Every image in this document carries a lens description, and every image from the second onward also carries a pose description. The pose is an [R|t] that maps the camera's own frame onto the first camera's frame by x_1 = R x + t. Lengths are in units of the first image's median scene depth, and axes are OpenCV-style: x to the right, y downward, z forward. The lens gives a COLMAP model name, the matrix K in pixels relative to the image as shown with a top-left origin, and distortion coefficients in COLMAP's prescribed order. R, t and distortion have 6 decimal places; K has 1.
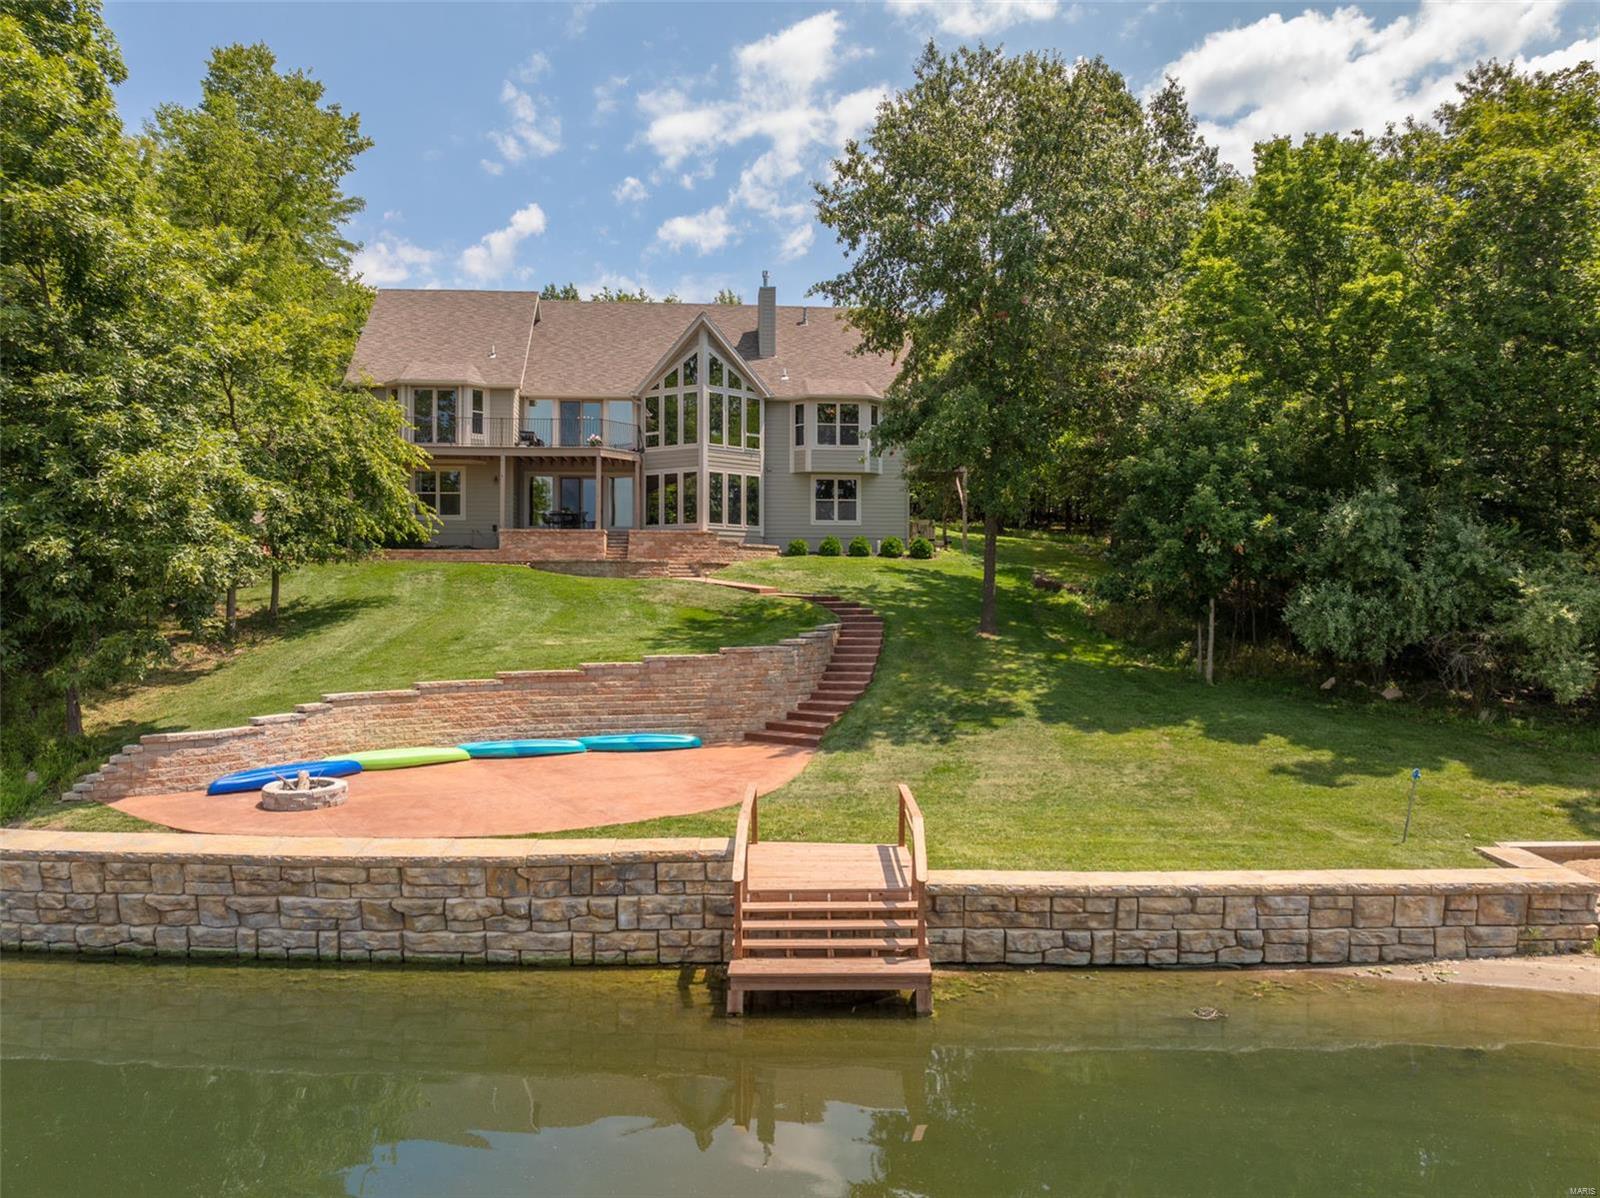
lens RADIAL K [[1125.9, 0, 800.0], [0, 1125.9, 599.0], [0, 0, 1]] dist [-0.023797, -0.037635]
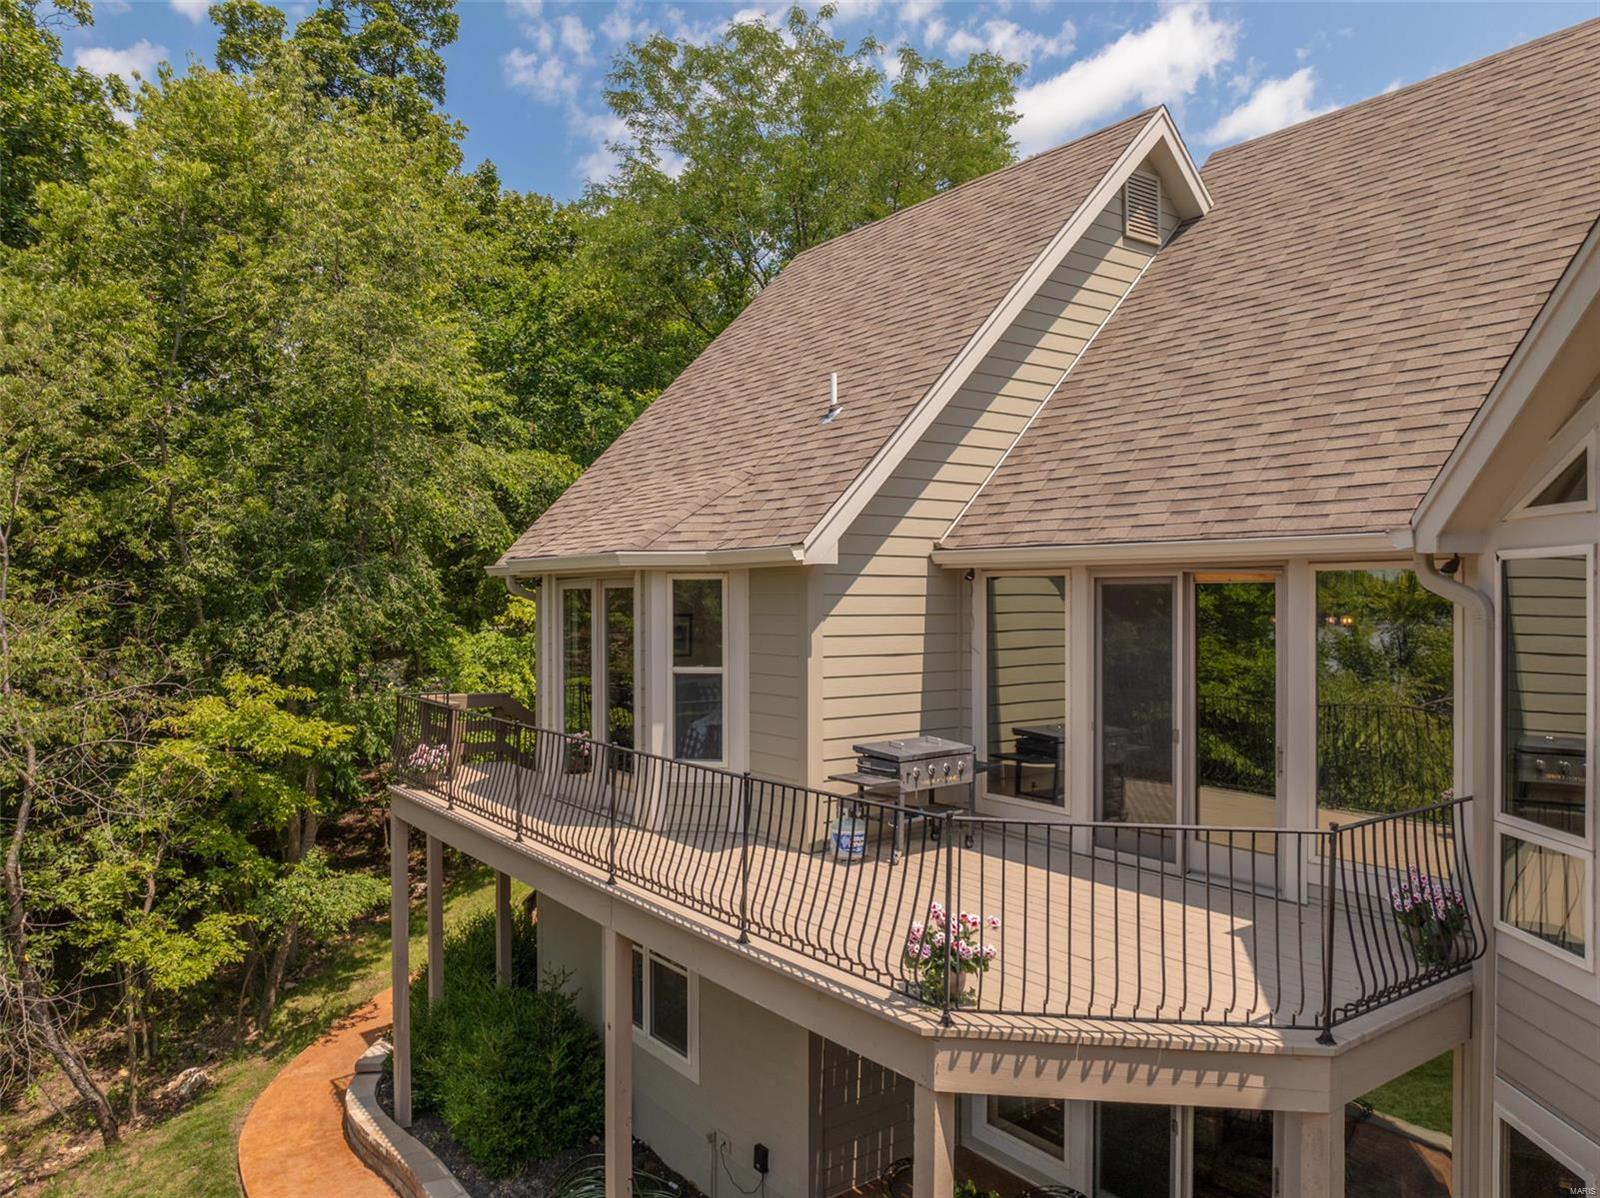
lens RADIAL K [[1124.7, 0, 800.0], [0, 1124.7, 599.0], [0, 0, 1]] dist [-0.039835, 0.008140]
pose [[0.516683, 0.001326, -0.856176, -0.095150], [0.002060, 0.999994, 0.002792, -0.254631], [0.856175, -0.003207, 0.516677, 1.245723]]
